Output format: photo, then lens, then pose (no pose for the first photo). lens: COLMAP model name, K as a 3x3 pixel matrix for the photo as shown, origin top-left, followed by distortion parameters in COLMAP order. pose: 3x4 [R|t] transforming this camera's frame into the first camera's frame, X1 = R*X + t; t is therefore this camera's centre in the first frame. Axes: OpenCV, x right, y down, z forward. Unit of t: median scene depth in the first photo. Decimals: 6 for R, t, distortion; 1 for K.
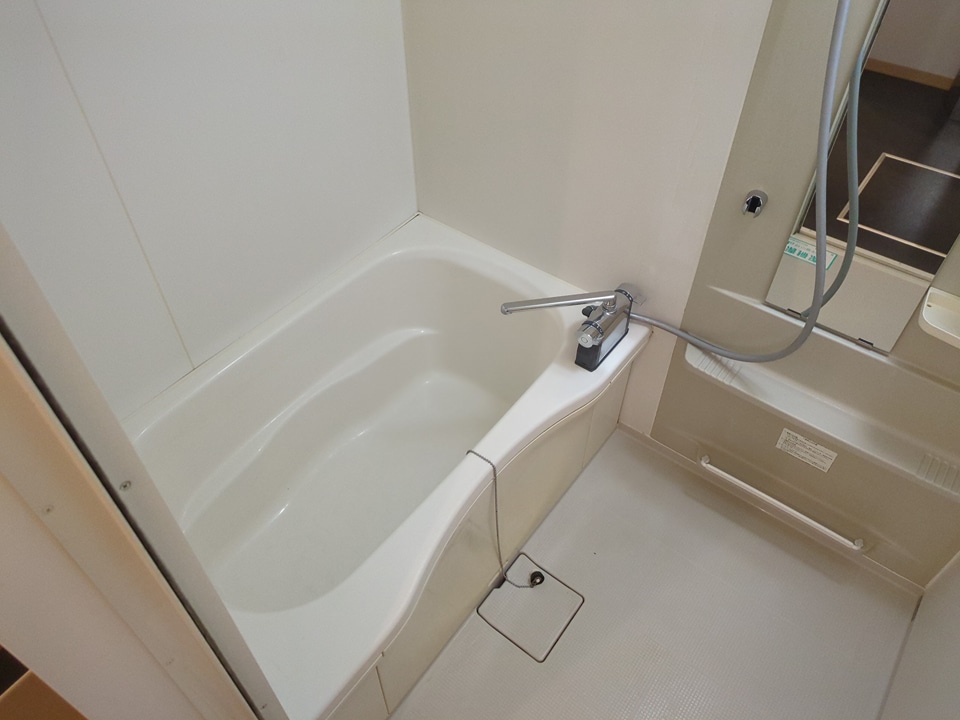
lens RADIAL K [[718.7, 0, 480.0], [0, 718.7, 360.0], [0, 0, 1]] dist [0.019349, -0.005502]
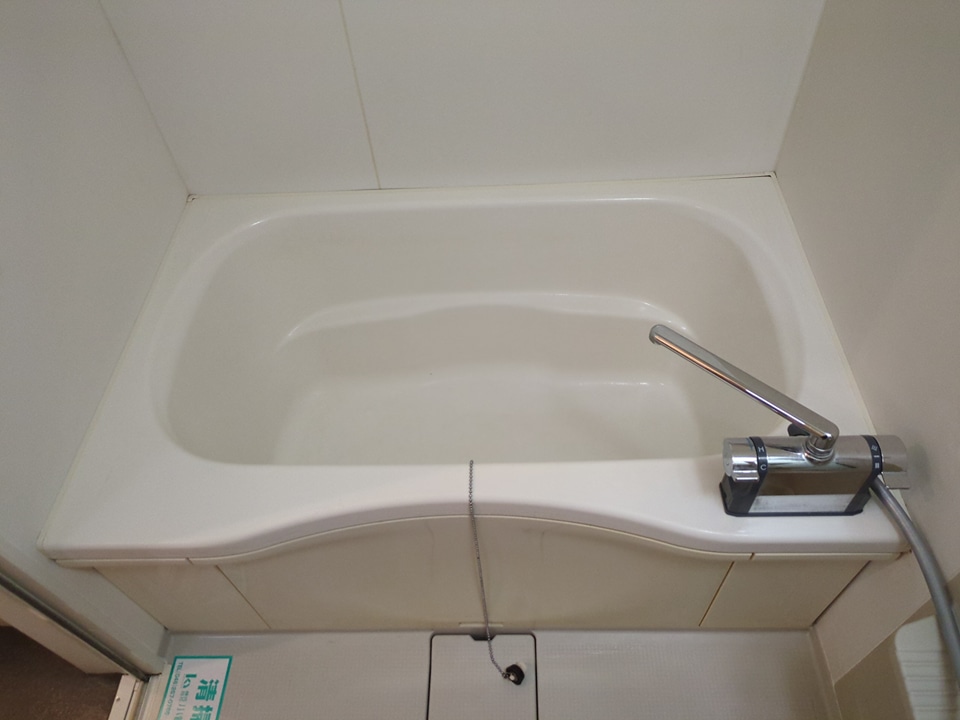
lens RADIAL K [[718.7, 0, 480.0], [0, 718.7, 360.0], [0, 0, 1]] dist [0.019349, -0.005502]
pose [[0.592585, 0.610292, -0.525725, 0.246144], [-0.551144, 0.783166, 0.287909, -0.128619], [0.587438, 0.119139, 0.800451, 0.373677]]
